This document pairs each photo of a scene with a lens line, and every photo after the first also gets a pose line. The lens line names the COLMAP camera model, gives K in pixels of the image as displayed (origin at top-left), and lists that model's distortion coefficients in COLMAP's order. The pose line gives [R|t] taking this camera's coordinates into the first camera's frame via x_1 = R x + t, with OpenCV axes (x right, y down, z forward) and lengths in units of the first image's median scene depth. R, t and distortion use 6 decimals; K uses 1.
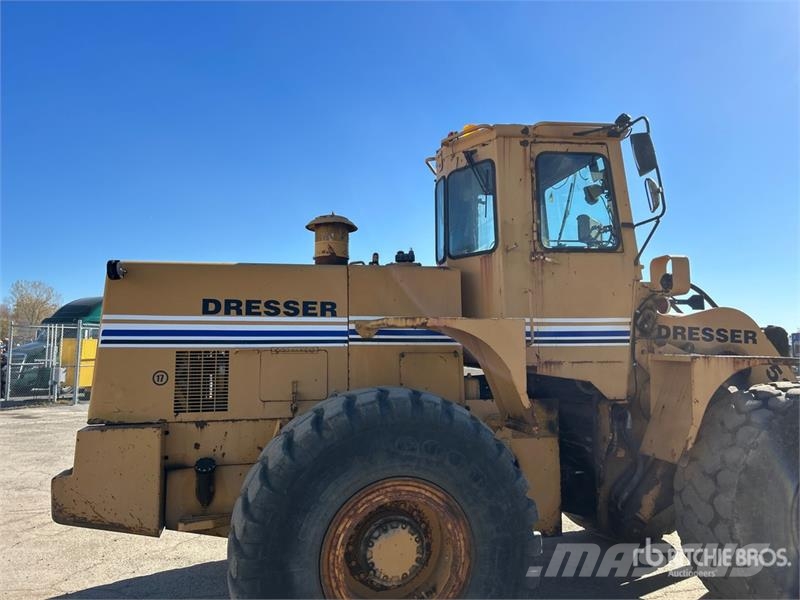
lens RADIAL K [[599.1, 0, 404.1], [0, 599.1, 302.1], [0, 0, 1]] dist [0.067299, -0.083975]
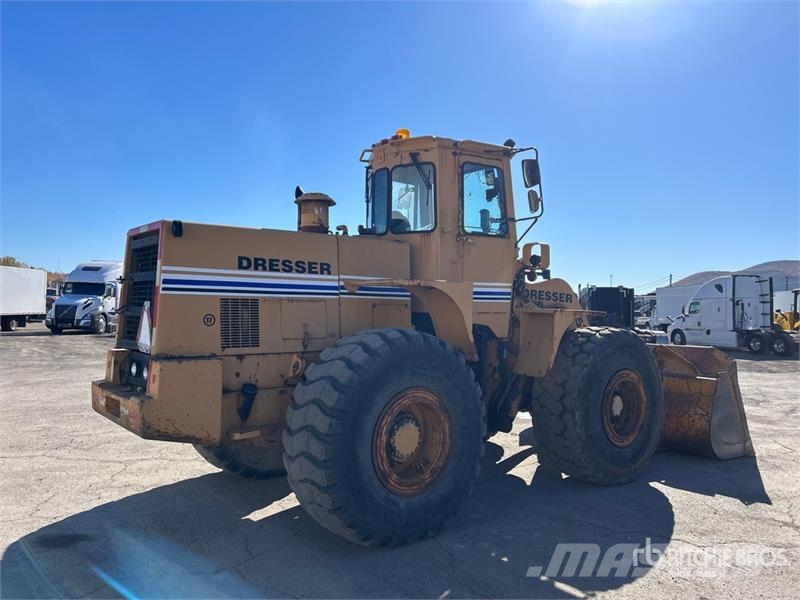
lens RADIAL K [[590.4, 0, 391.3], [0, 590.4, 300.1], [0, 0, 1]] dist [0.126171, -0.154876]
pose [[0.914270, 0.023678, 0.404413, -0.501118], [-0.051937, 0.996903, 0.059048, -0.003846], [-0.401762, -0.074990, 0.912668, -0.216425]]
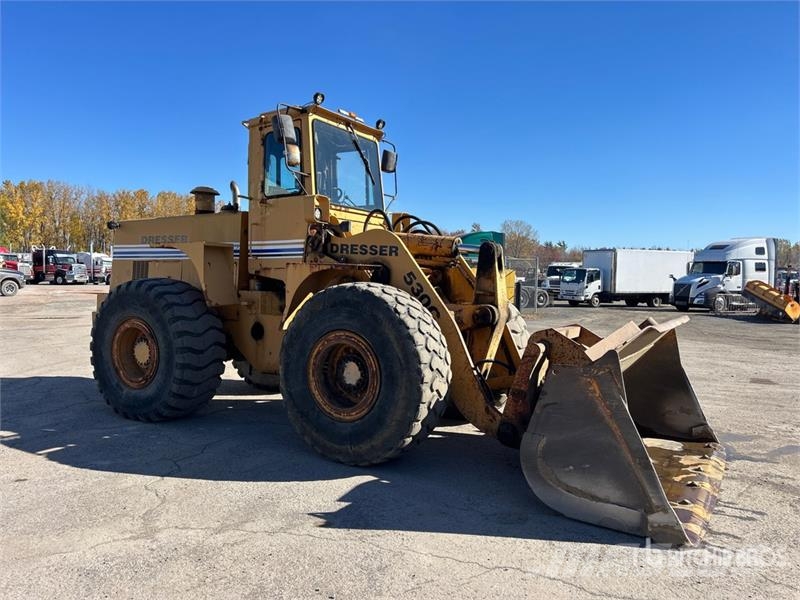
lens RADIAL K [[590.4, 0, 391.3], [0, 590.4, 300.1], [0, 0, 1]] dist [0.126171, -0.154876]
pose [[0.718041, 0.039281, -0.694892, 1.632252], [0.037344, 0.994793, 0.094823, 0.047042], [0.694998, -0.094037, 0.712835, 0.088678]]
